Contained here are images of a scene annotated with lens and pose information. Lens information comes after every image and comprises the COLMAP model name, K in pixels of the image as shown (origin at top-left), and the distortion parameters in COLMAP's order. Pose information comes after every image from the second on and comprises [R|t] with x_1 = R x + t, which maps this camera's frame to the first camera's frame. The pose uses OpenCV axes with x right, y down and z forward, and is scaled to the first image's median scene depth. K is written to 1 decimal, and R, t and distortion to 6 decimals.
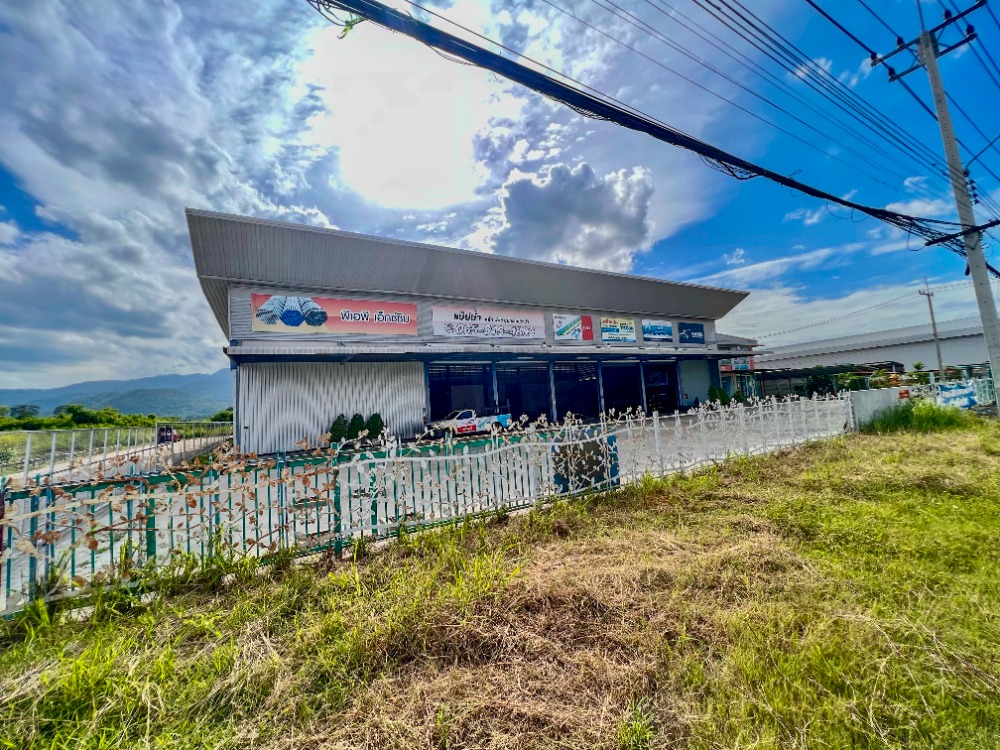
lens RADIAL K [[400.4, 0, 500.0], [0, 400.4, 375.0], [0, 0, 1]] dist [0.013389, 0.000025]
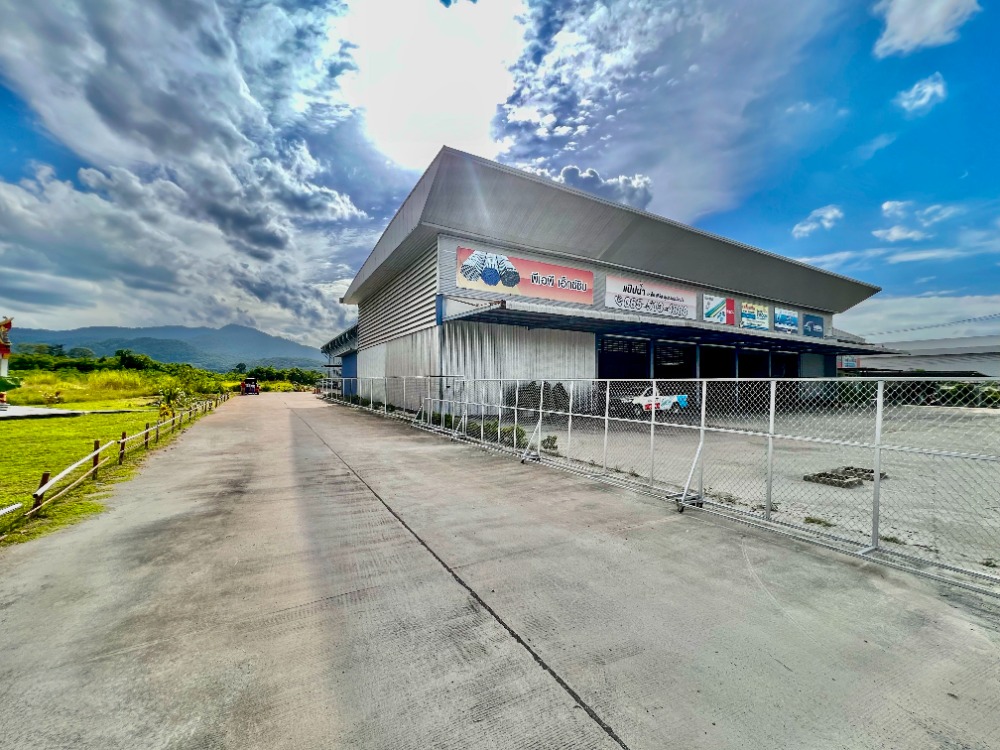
lens RADIAL K [[400.3, 0, 500.0], [0, 400.3, 375.0], [0, 0, 1]] dist [-0.001056, 0.000543]
pose [[0.996542, 0.081892, -0.014096, -0.274679], [-0.081015, 0.995230, 0.054351, 0.023892], [0.018480, -0.053021, 0.998422, 0.015345]]
